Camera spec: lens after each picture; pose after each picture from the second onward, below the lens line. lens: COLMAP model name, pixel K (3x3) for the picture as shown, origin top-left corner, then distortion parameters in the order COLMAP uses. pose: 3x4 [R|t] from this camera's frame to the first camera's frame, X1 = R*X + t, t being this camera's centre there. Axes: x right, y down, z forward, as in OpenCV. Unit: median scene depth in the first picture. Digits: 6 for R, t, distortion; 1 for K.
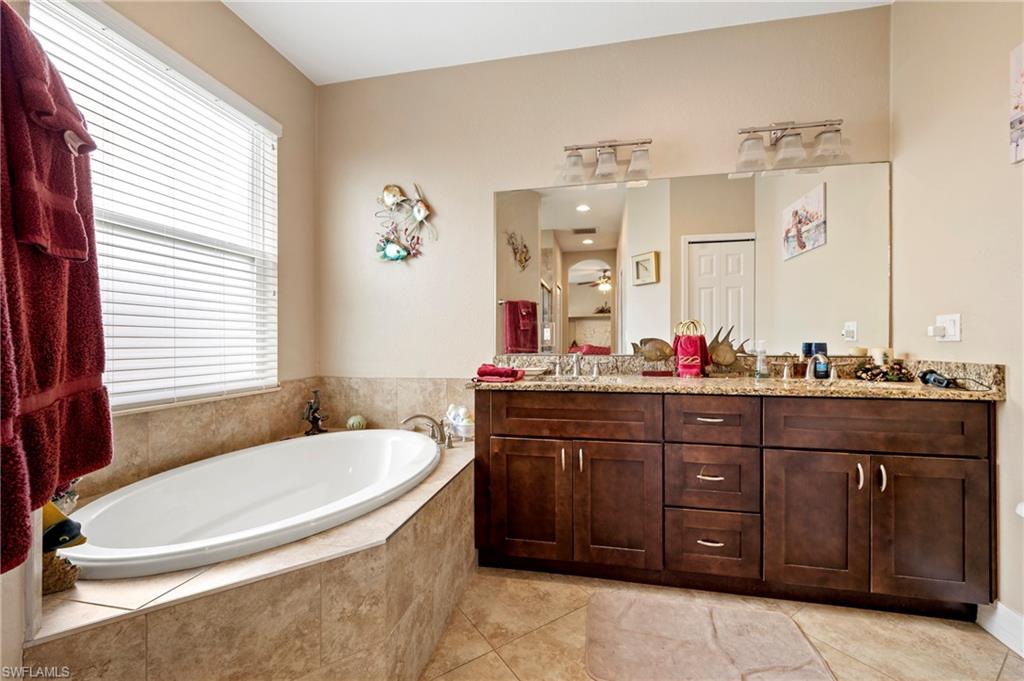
lens RADIAL K [[416.9, 0, 492.3], [0, 416.9, 343.6], [0, 0, 1]] dist [0.000632, -0.000422]
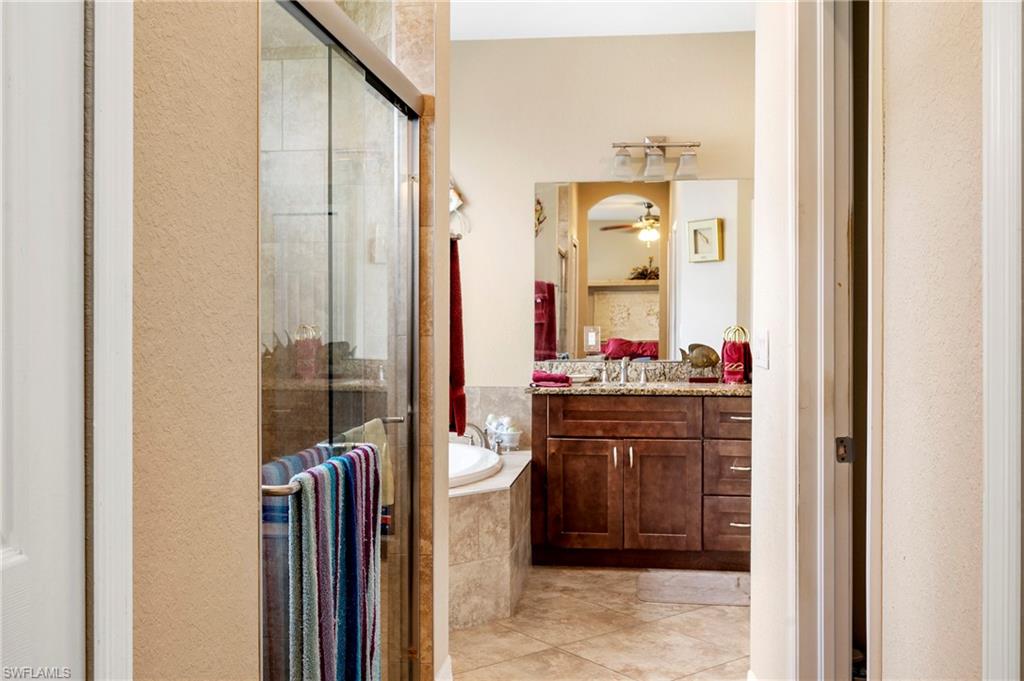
lens RADIAL K [[890.1, 0, 513.2], [0, 890.1, 340.1], [0, 0, 1]] dist [-0.016704, -0.001646]
pose [[0.993453, 0.004633, 0.114150, -0.360955], [-0.005606, 0.999951, 0.008208, -0.046705], [-0.114107, -0.008795, 0.993430, -1.276422]]
